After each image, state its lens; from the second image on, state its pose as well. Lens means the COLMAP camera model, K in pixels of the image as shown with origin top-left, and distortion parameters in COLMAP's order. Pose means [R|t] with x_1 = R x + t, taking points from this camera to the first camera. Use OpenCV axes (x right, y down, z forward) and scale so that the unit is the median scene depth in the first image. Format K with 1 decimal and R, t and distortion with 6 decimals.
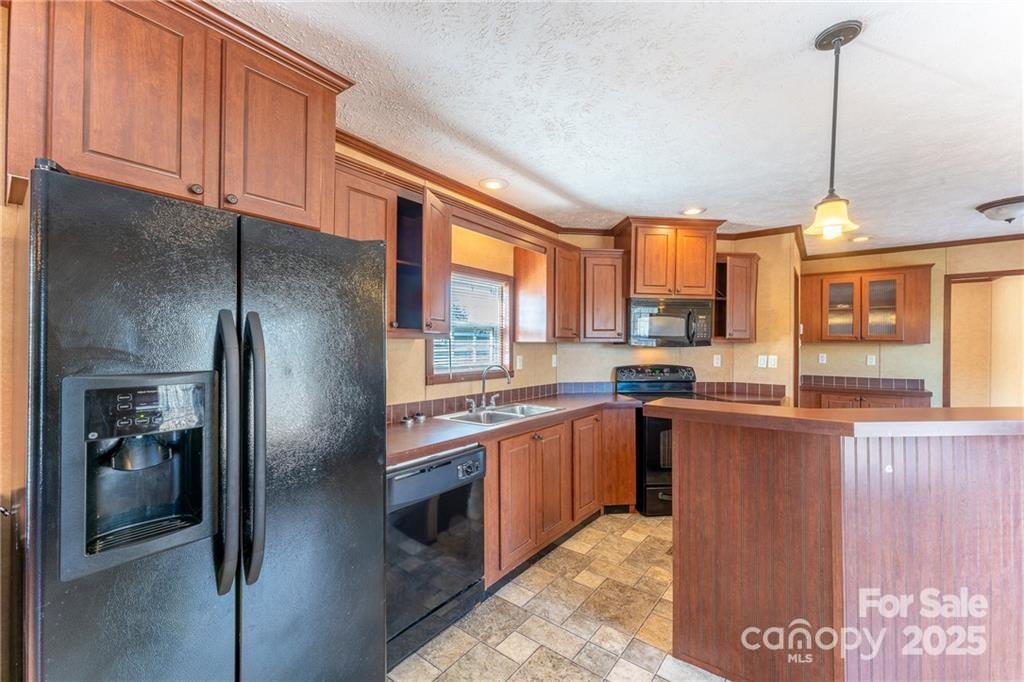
lens RADIAL K [[406.6, 0, 512.0], [0, 406.6, 341.0], [0, 0, 1]] dist [0.000483, -0.000082]
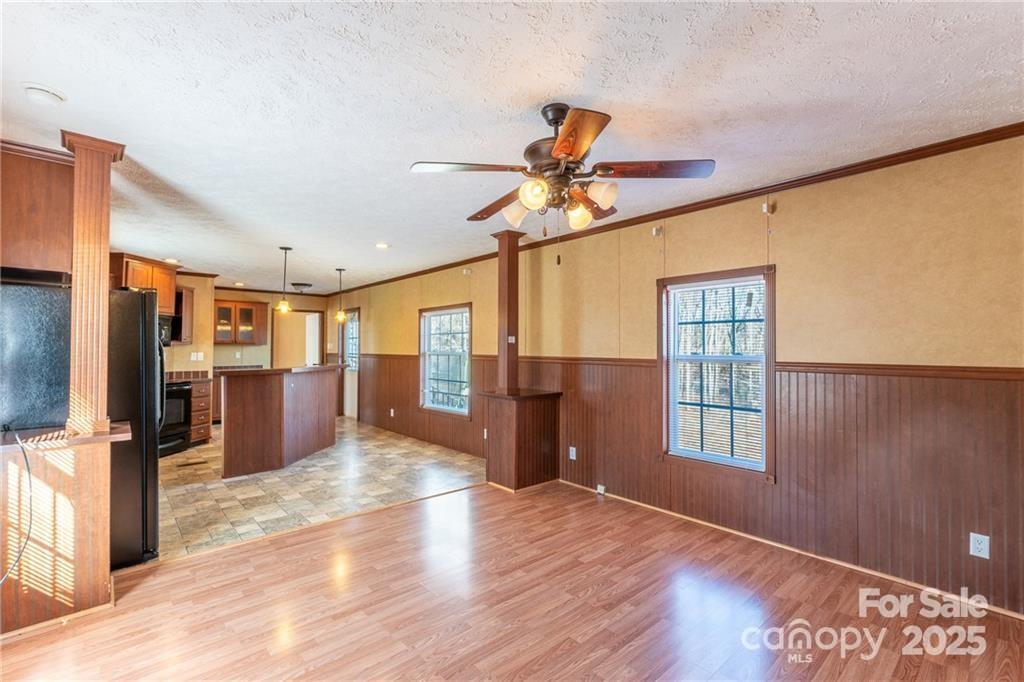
lens RADIAL K [[458.6, 0, 509.2], [0, 458.6, 340.8], [0, 0, 1]] dist [-0.002295, -0.000029]
pose [[0.186377, 0.009129, 0.982436, -1.016202], [-0.006756, 0.999945, -0.008010, -0.004747], [-0.982455, -0.005144, 0.186429, -0.589839]]
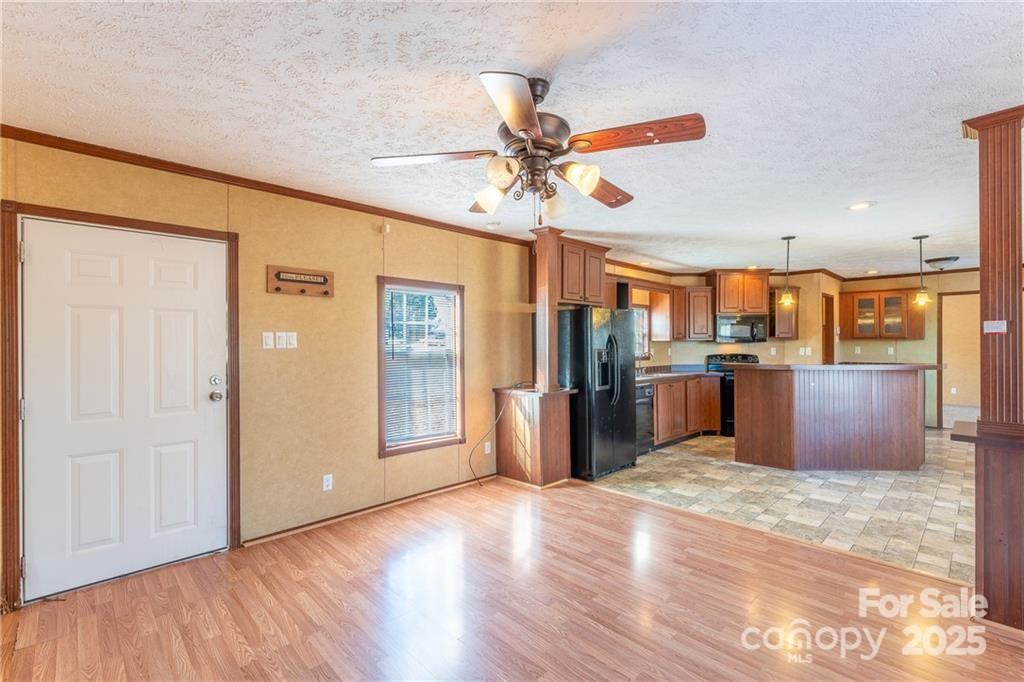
lens RADIAL K [[458.6, 0, 509.2], [0, 458.6, 340.8], [0, 0, 1]] dist [-0.002295, -0.000029]
pose [[0.990136, -0.009352, -0.139797, -0.329310], [0.009590, 0.999953, 0.001029, -0.005463], [0.139780, -0.002360, 0.990180, -1.121057]]
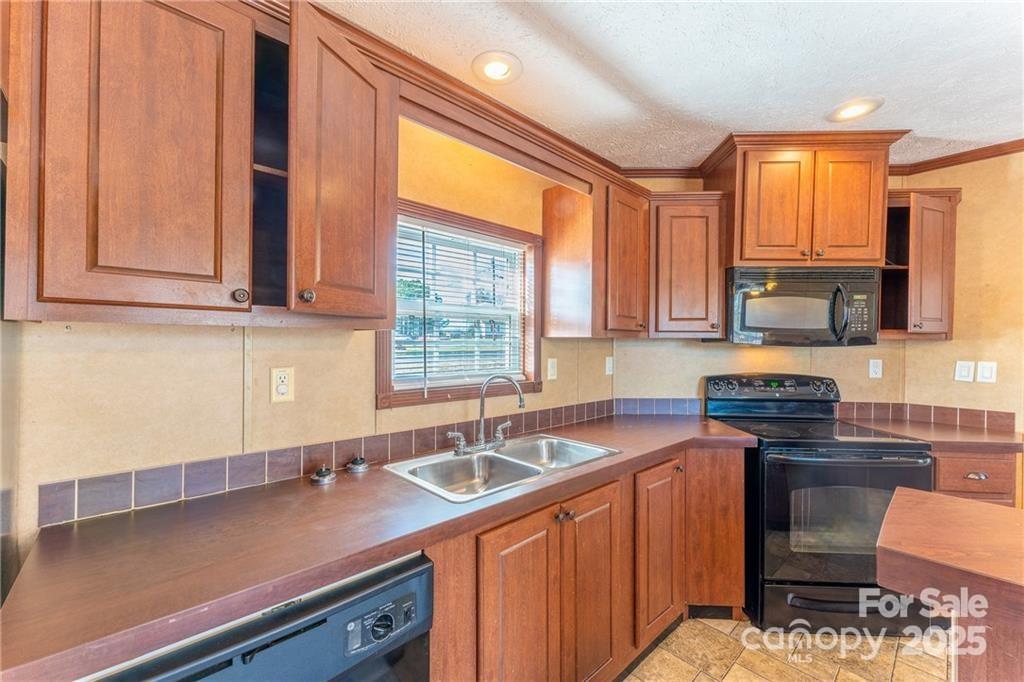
lens RADIAL K [[406.6, 0, 512.0], [0, 406.6, 341.0], [0, 0, 1]] dist [0.000483, -0.000082]
pose [[0.987321, 0.003164, -0.158705, 0.058279], [-0.002507, 0.999987, 0.004343, 0.005328], [0.158717, -0.003890, 0.987316, 0.346636]]
